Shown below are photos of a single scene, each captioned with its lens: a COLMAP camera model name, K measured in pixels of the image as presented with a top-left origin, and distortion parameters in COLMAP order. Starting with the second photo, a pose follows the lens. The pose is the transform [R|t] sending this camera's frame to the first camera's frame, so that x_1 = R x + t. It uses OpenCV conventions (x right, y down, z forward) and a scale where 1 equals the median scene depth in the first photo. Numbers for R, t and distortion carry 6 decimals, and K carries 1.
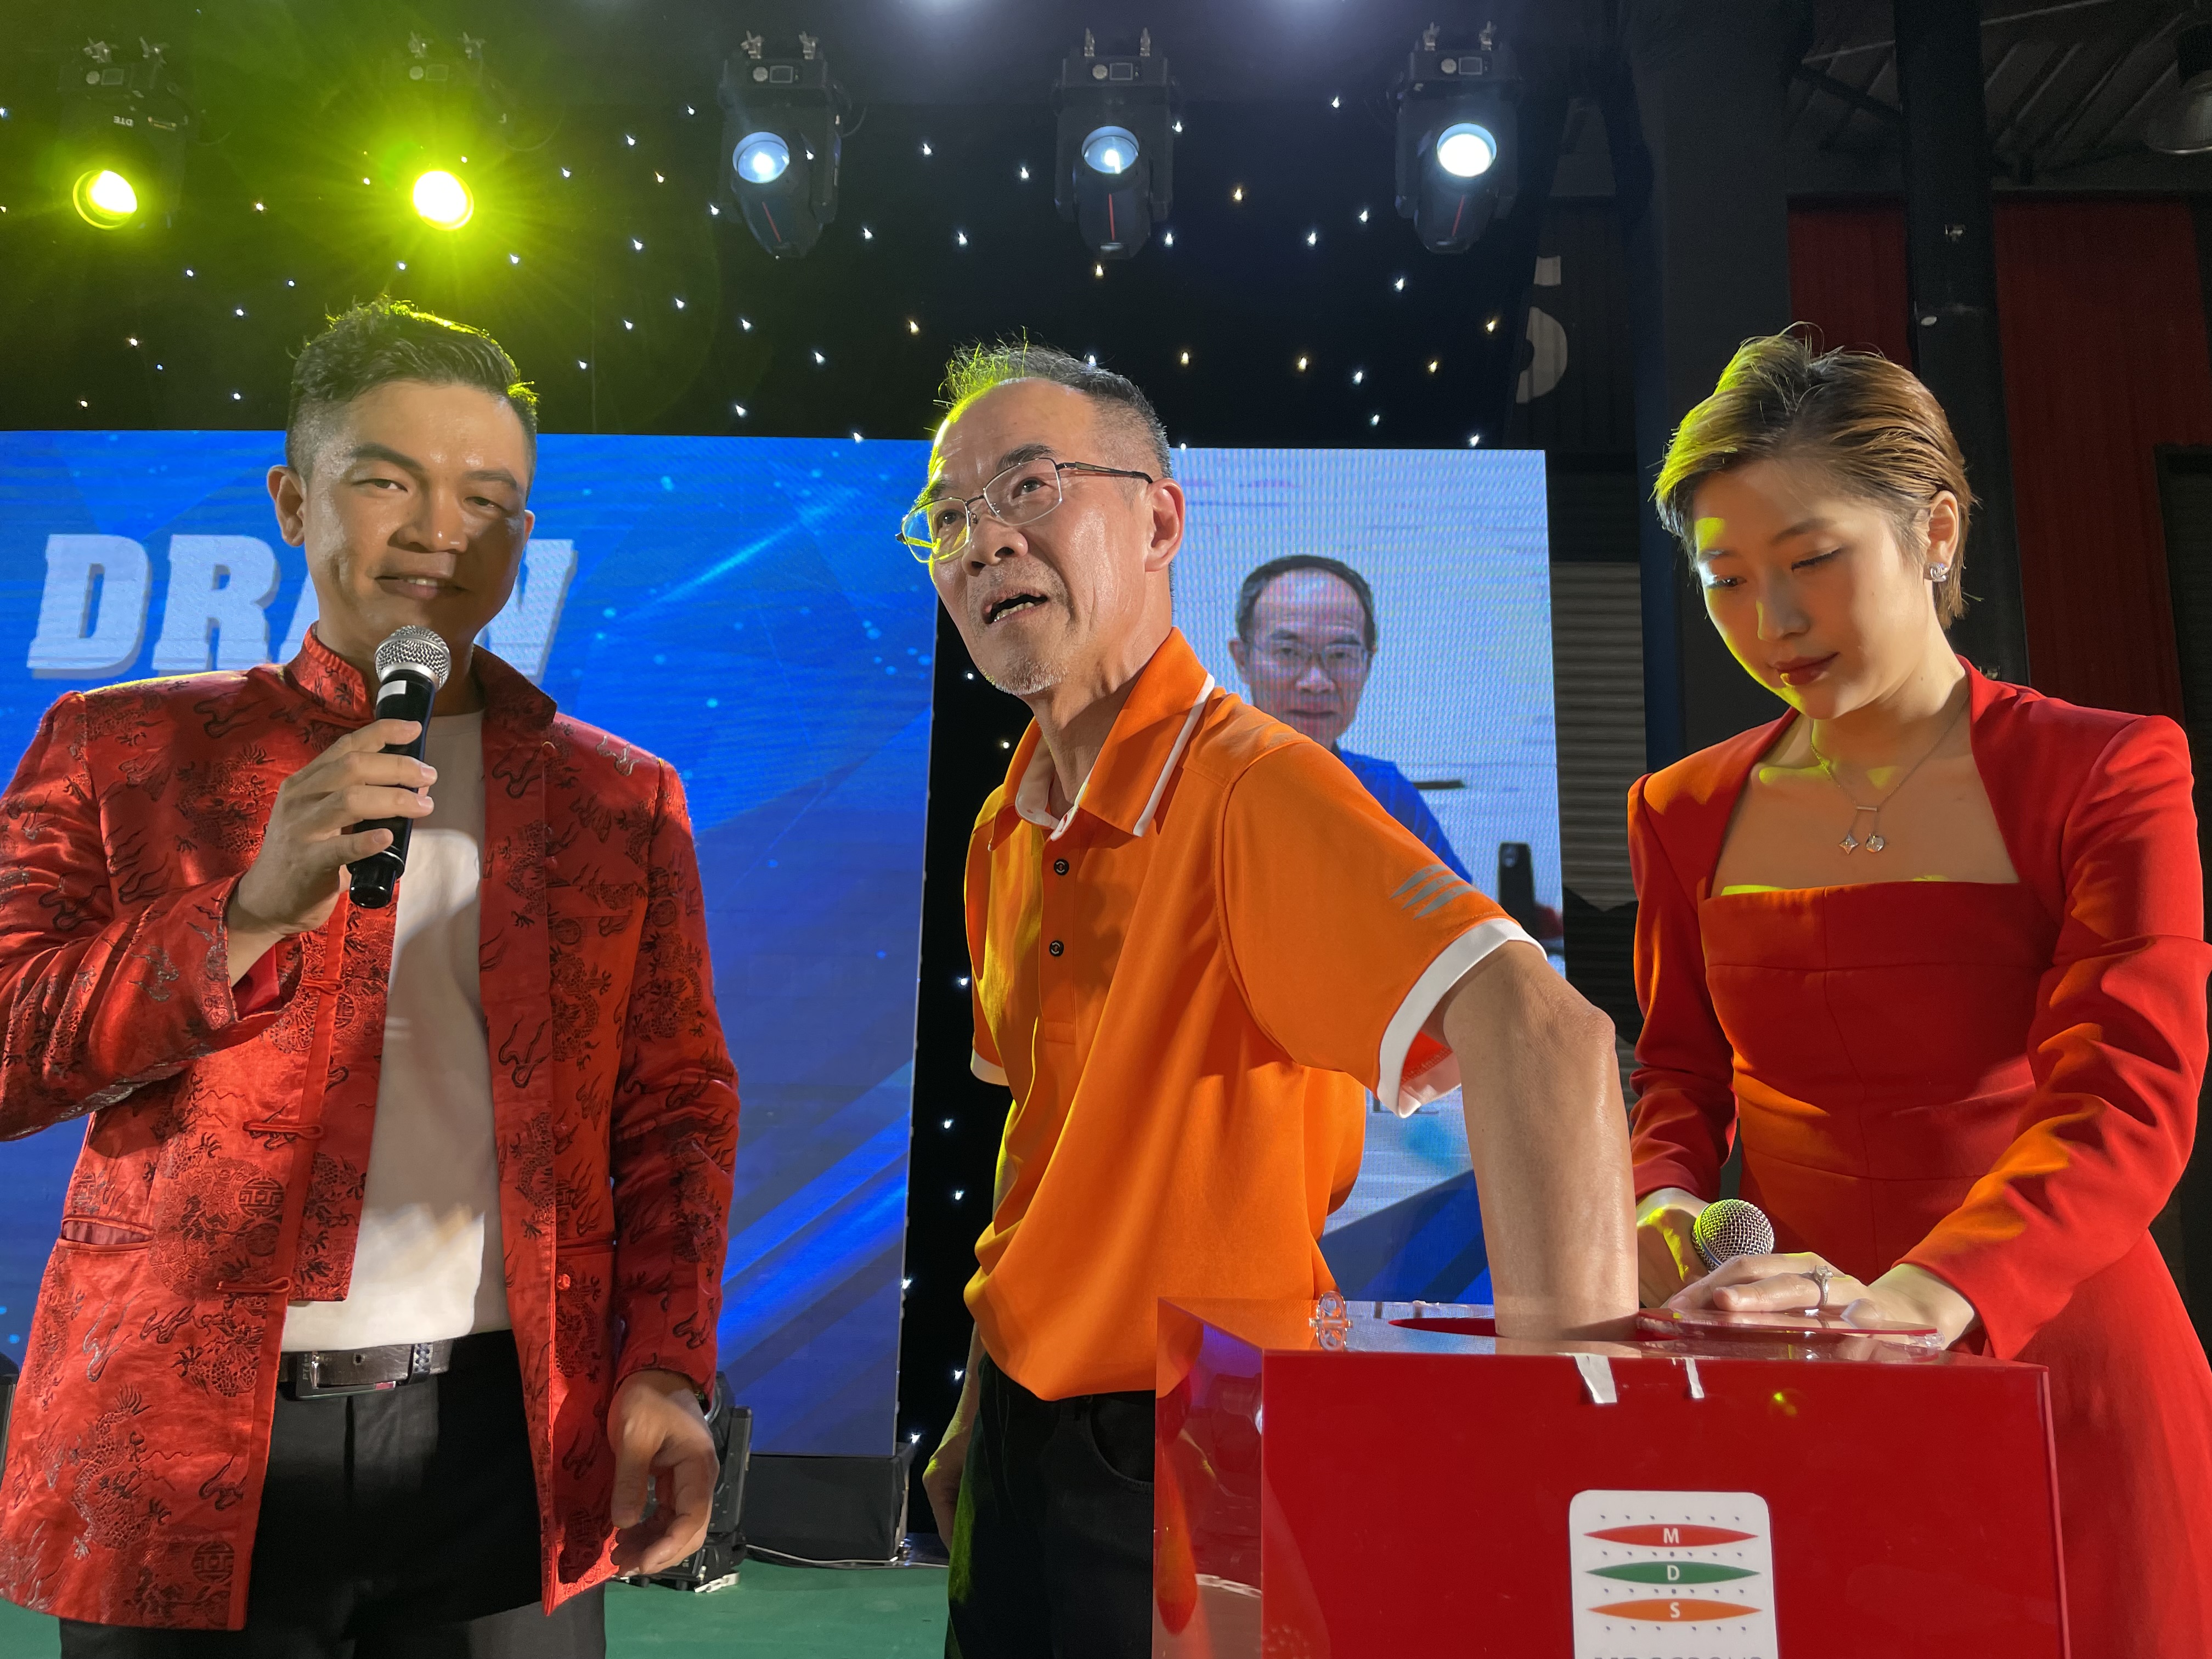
lens RADIAL K [[1678.4, 0, 1106.0], [0, 1678.4, 829.5], [0, 0, 1]] dist [0.104259, -0.129685]
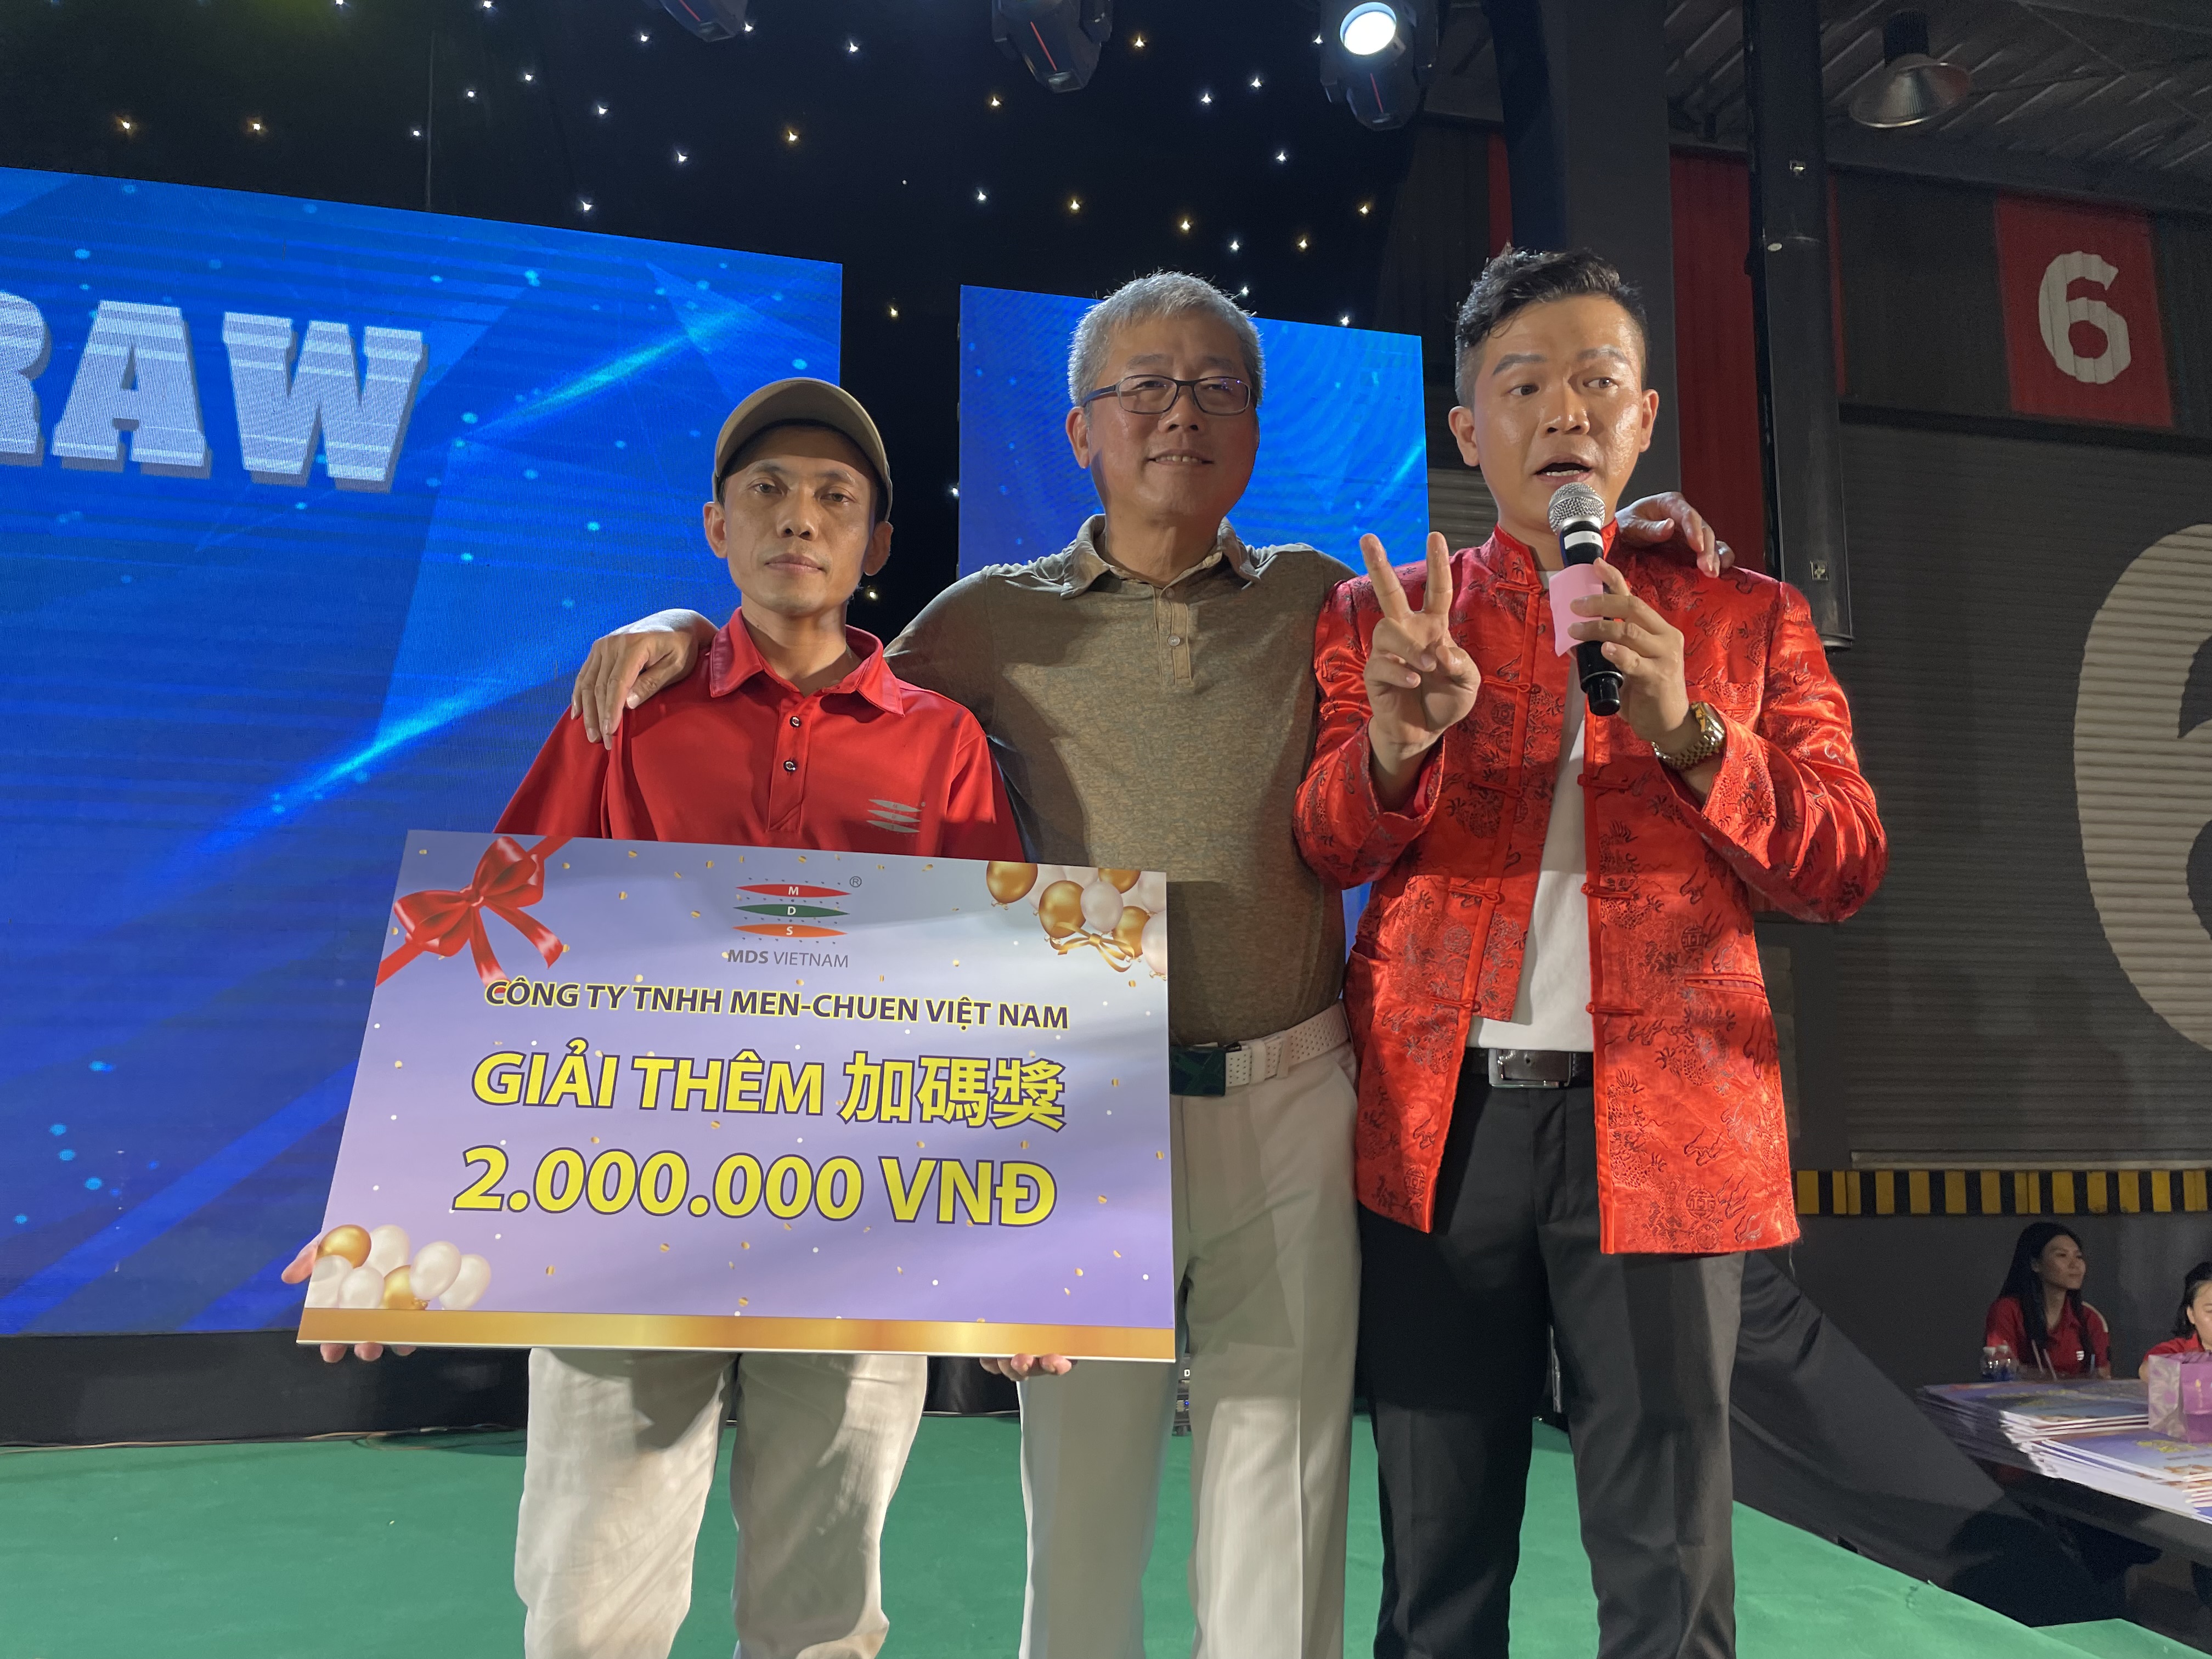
lens RADIAL K [[1678.4, 0, 1106.0], [0, 1678.4, 829.5], [0, 0, 1]] dist [0.104259, -0.129685]
pose [[0.963851, 0.017352, 0.265878, -0.202823], [-0.033237, 0.997913, 0.055361, 0.028300], [-0.264362, -0.062197, 0.962416, 0.028566]]
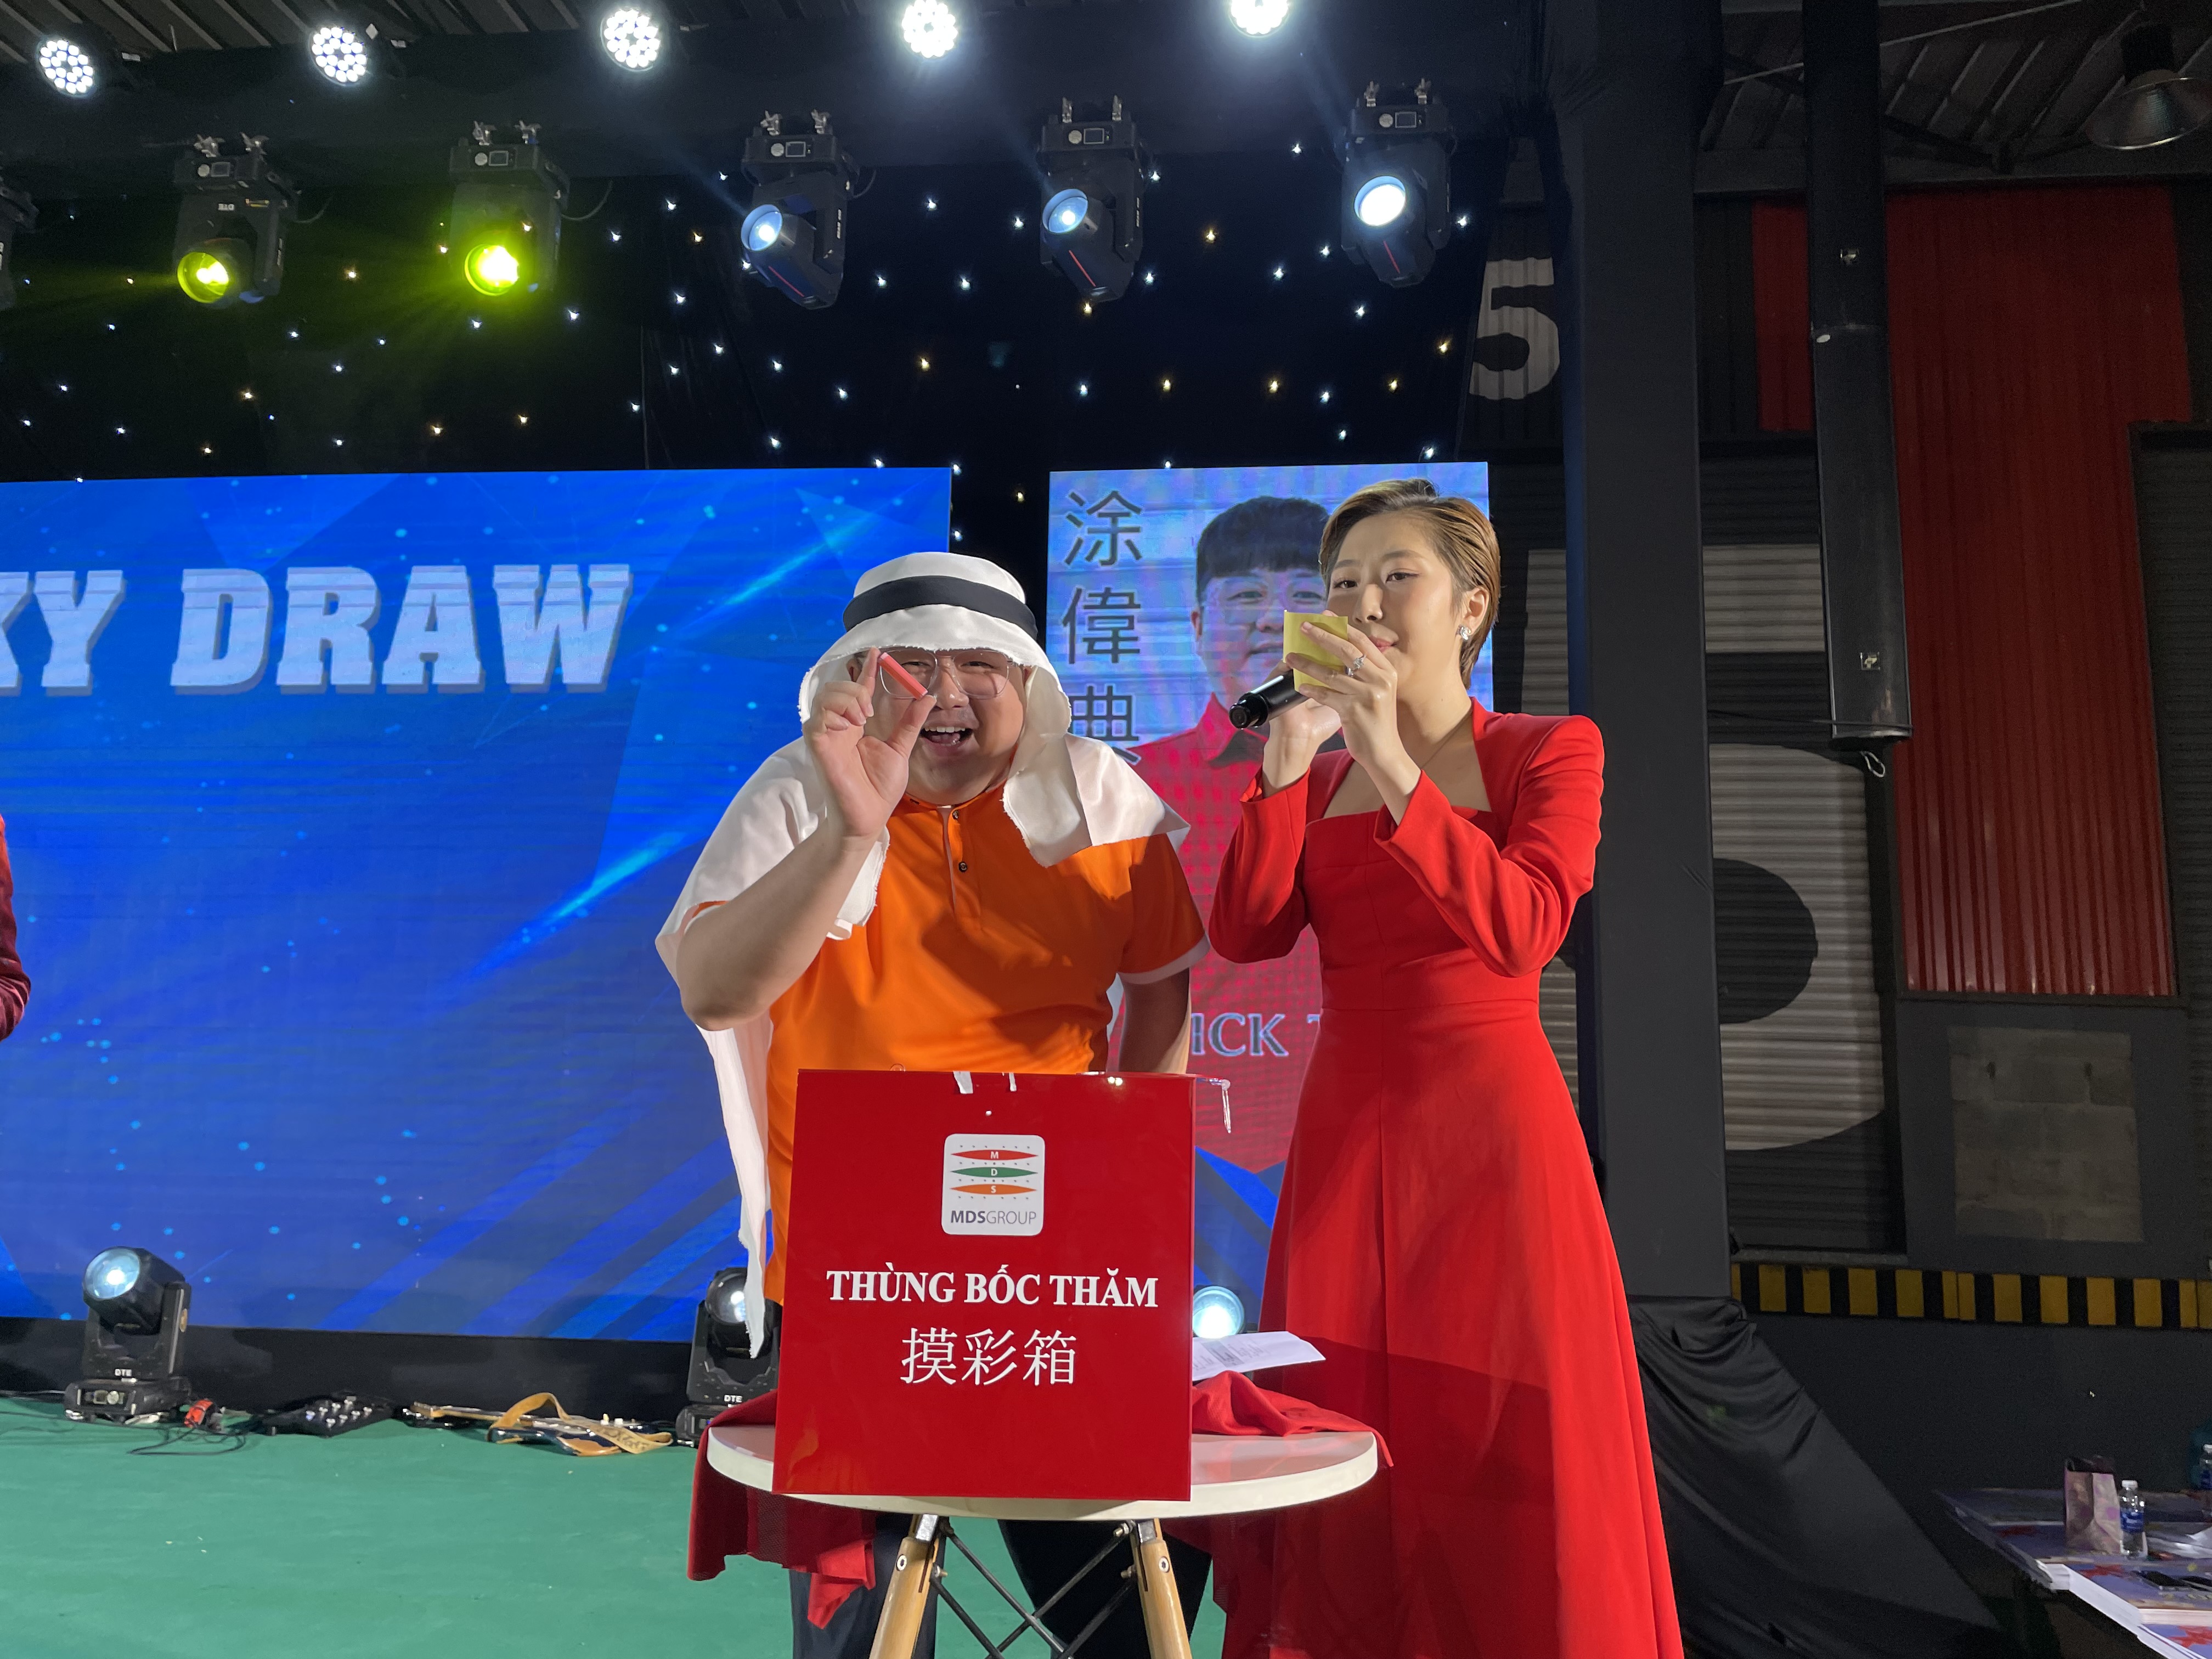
lens RADIAL K [[1656.3, 0, 1113.1], [0, 1656.3, 869.9], [0, 0, 1]] dist [0.094990, -0.116062]
pose [[0.998676, -0.015264, -0.049125, 0.064403], [0.017186, 0.999094, 0.038945, -0.003094], [0.048486, -0.039738, 0.998033, -0.118103]]
